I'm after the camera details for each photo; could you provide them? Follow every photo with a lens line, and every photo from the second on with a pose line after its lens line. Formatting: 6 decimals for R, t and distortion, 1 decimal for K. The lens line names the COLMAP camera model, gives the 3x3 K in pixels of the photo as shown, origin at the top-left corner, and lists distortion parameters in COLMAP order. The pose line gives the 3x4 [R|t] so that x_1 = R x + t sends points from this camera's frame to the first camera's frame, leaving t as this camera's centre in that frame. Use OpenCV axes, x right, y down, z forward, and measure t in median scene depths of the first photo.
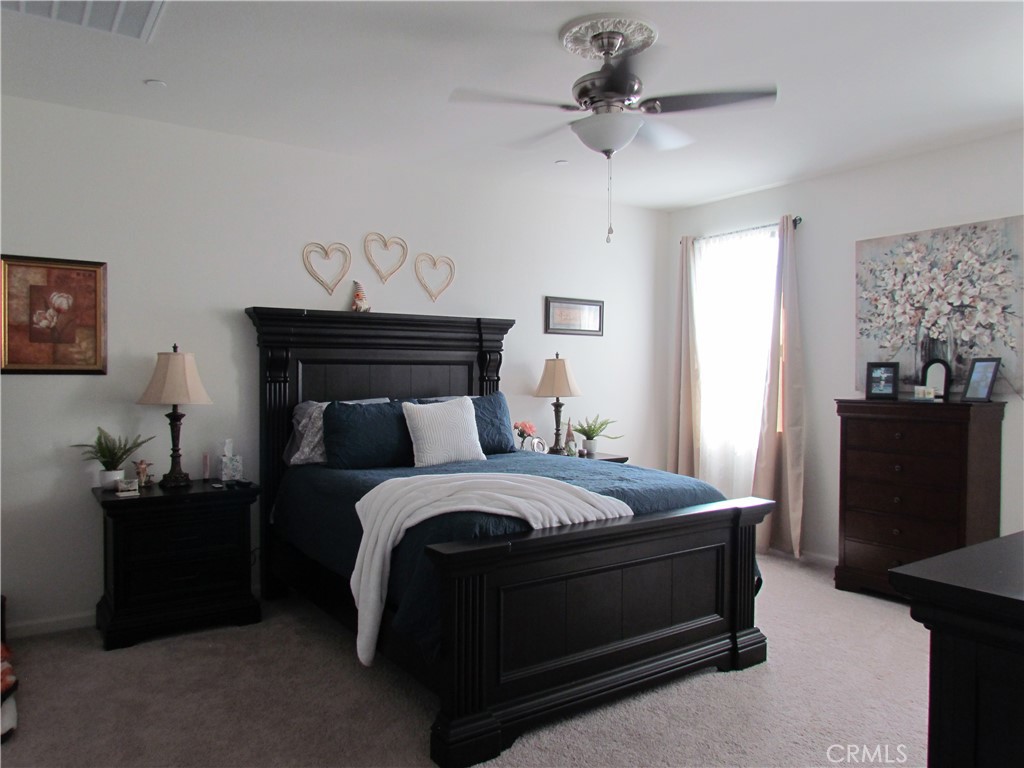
lens RADIAL K [[734.1, 0, 509.7], [0, 734.1, 384.6], [0, 0, 1]] dist [-0.009243, -0.002348]
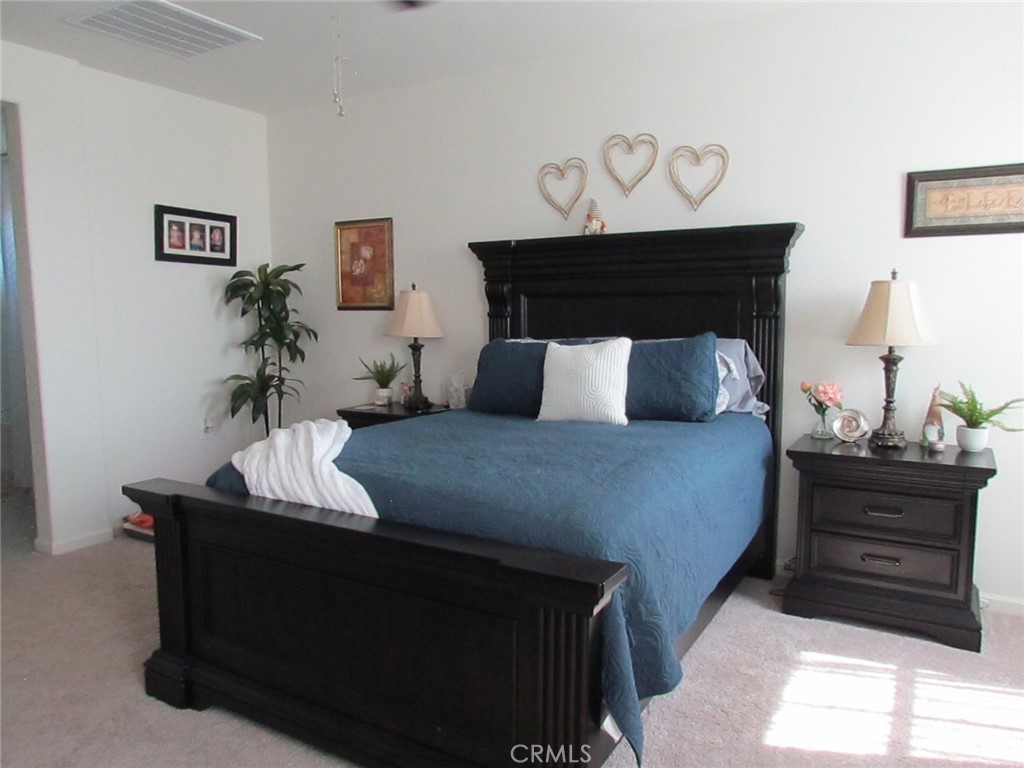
lens RADIAL K [[734.1, 0, 510.6], [0, 734.1, 384.4], [0, 0, 1]] dist [-0.009243, -0.002348]
pose [[0.409892, 0.093711, -0.907308, 0.583822], [-0.003995, 0.994883, 0.100951, -0.012632], [0.912125, -0.037754, 0.408169, 0.589926]]
